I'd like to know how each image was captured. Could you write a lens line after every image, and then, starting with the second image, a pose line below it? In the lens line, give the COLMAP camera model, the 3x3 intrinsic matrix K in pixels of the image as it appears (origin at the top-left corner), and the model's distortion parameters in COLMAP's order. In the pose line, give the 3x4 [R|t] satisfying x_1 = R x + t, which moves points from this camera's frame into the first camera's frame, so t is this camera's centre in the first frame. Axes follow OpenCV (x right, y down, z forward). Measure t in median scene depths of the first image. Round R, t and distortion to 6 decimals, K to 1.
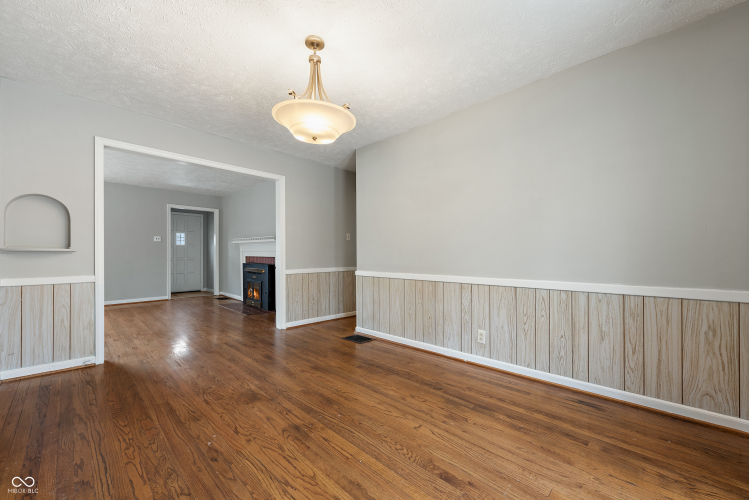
lens RADIAL K [[312.5, 0, 371.8], [0, 312.5, 251.9], [0, 0, 1]] dist [0.000345, 0.000021]
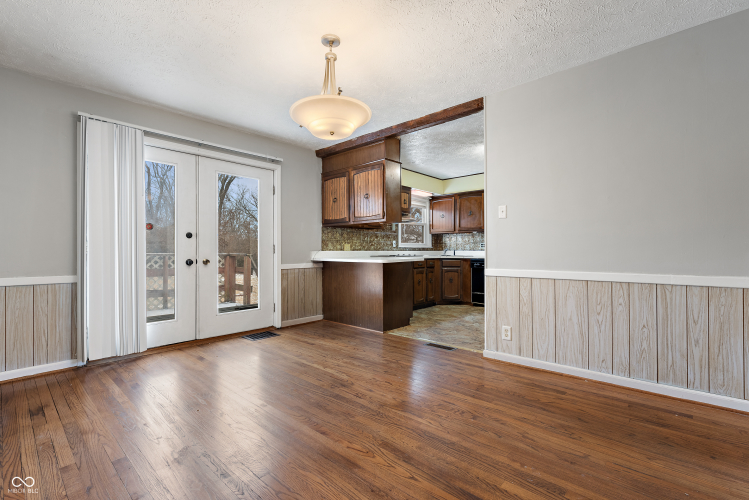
lens RADIAL K [[359.4, 0, 376.8], [0, 359.4, 250.7], [0, 0, 1]] dist [-0.004436, -0.000546]
pose [[-0.998585, 0.004169, -0.053013, -0.265518], [0.004805, 0.999918, -0.011879, 0.029652], [0.052959, -0.012117, -0.998523, 2.188928]]
